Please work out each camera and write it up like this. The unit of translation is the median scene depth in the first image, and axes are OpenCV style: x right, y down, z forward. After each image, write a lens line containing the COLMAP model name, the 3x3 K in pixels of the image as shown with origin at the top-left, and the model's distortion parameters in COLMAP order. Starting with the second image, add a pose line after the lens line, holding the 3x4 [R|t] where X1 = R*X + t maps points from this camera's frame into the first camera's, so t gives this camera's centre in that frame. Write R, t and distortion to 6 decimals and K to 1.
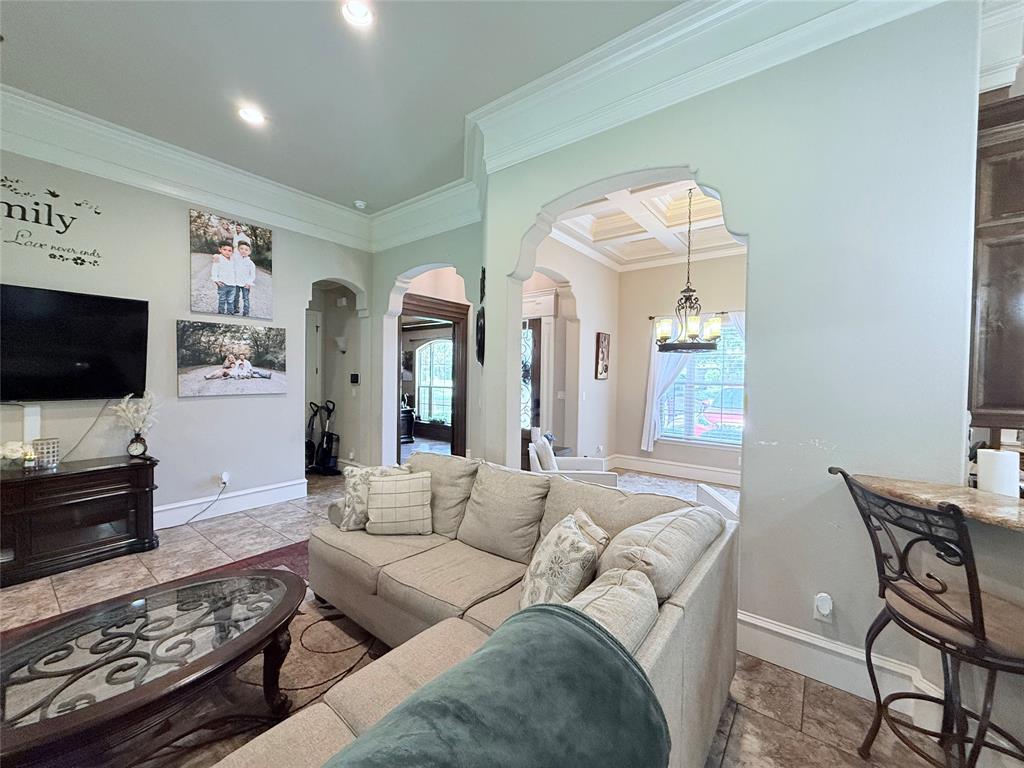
lens RADIAL K [[407.2, 0, 508.0], [0, 407.2, 383.5], [0, 0, 1]] dist [0.000042, 0.000313]
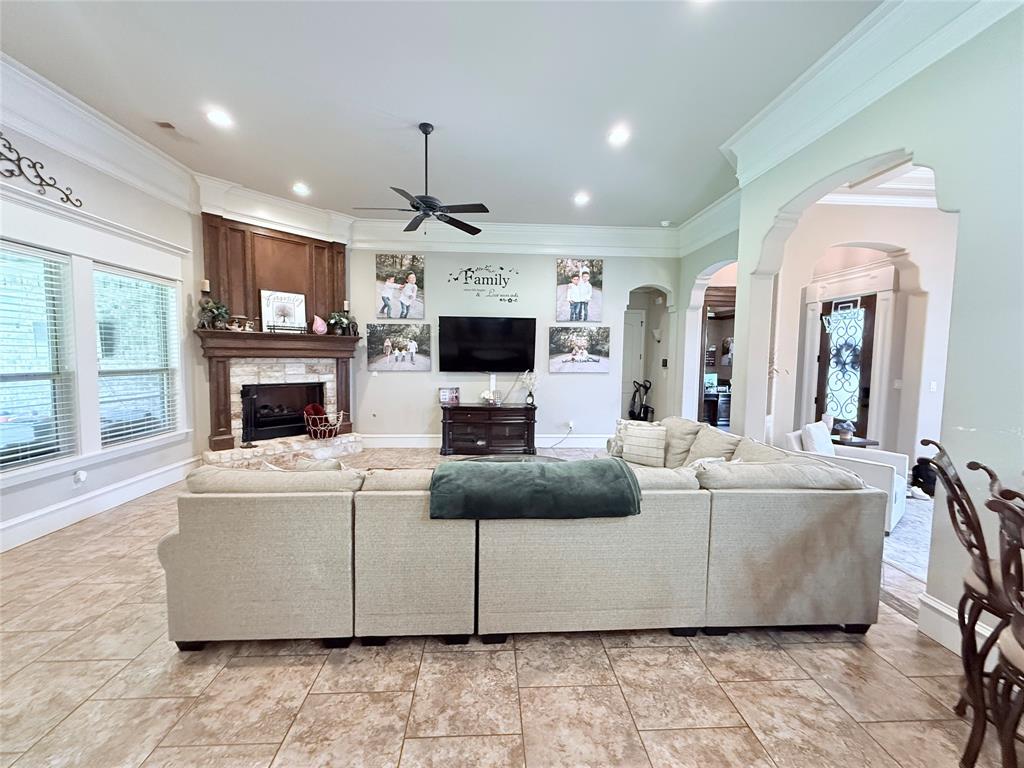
lens RADIAL K [[407.2, 0, 508.0], [0, 407.2, 383.5], [0, 0, 1]] dist [0.000042, 0.000313]
pose [[0.656358, 0.044446, -0.753139, 0.344556], [-0.019348, 0.998927, 0.042089, 0.010493], [0.754202, -0.013054, 0.656513, -0.234770]]
